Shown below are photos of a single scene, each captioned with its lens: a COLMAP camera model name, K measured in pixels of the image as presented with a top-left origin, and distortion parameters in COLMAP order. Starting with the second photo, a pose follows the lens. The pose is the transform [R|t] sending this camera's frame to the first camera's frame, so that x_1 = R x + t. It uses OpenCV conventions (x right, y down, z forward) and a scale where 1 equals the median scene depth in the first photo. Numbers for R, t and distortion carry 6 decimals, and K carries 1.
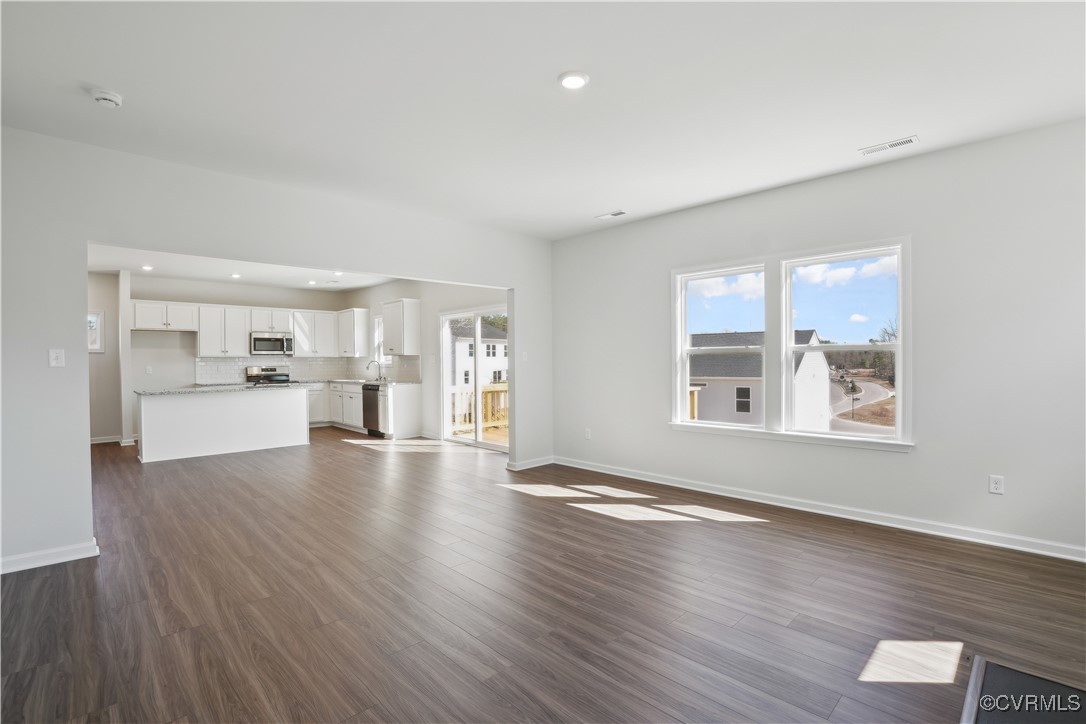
lens RADIAL K [[497.9, 0, 540.7], [0, 497.9, 360.7], [0, 0, 1]] dist [0.001180, 0.000295]
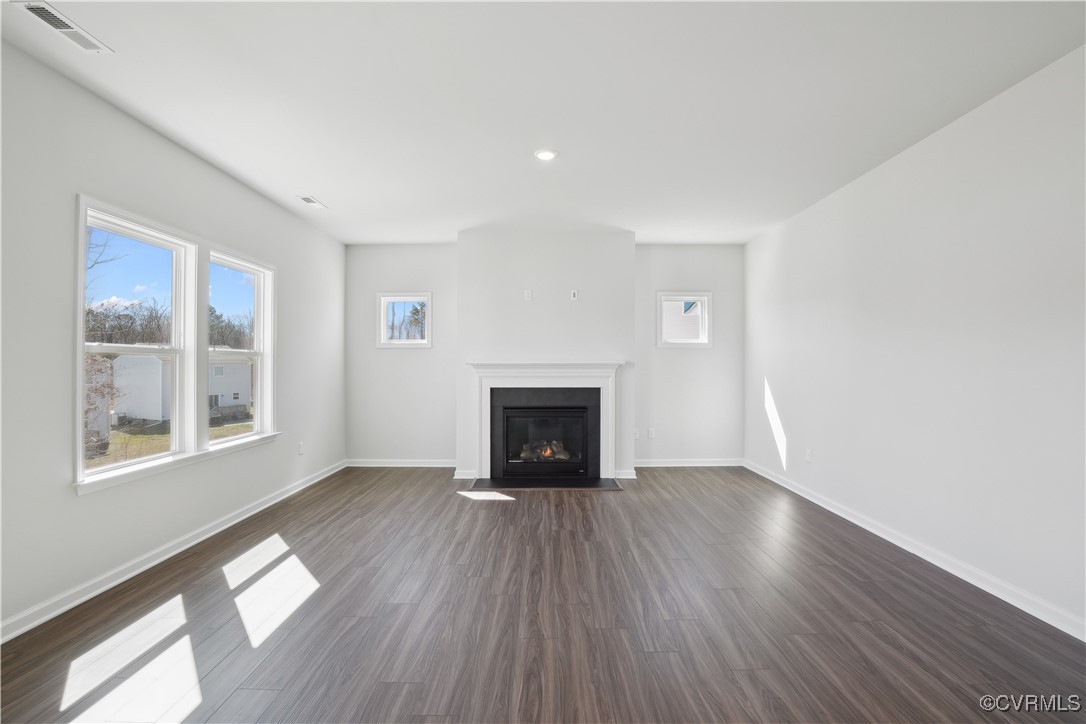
lens RADIAL K [[497.9, 0, 544.5], [0, 497.9, 365.0], [0, 0, 1]] dist [0.001180, 0.000295]
pose [[-0.709075, 0.012162, 0.705029, -0.585571], [0.005059, 0.999913, -0.012161, 0.011580], [-0.705115, -0.005056, -0.709075, 1.315161]]
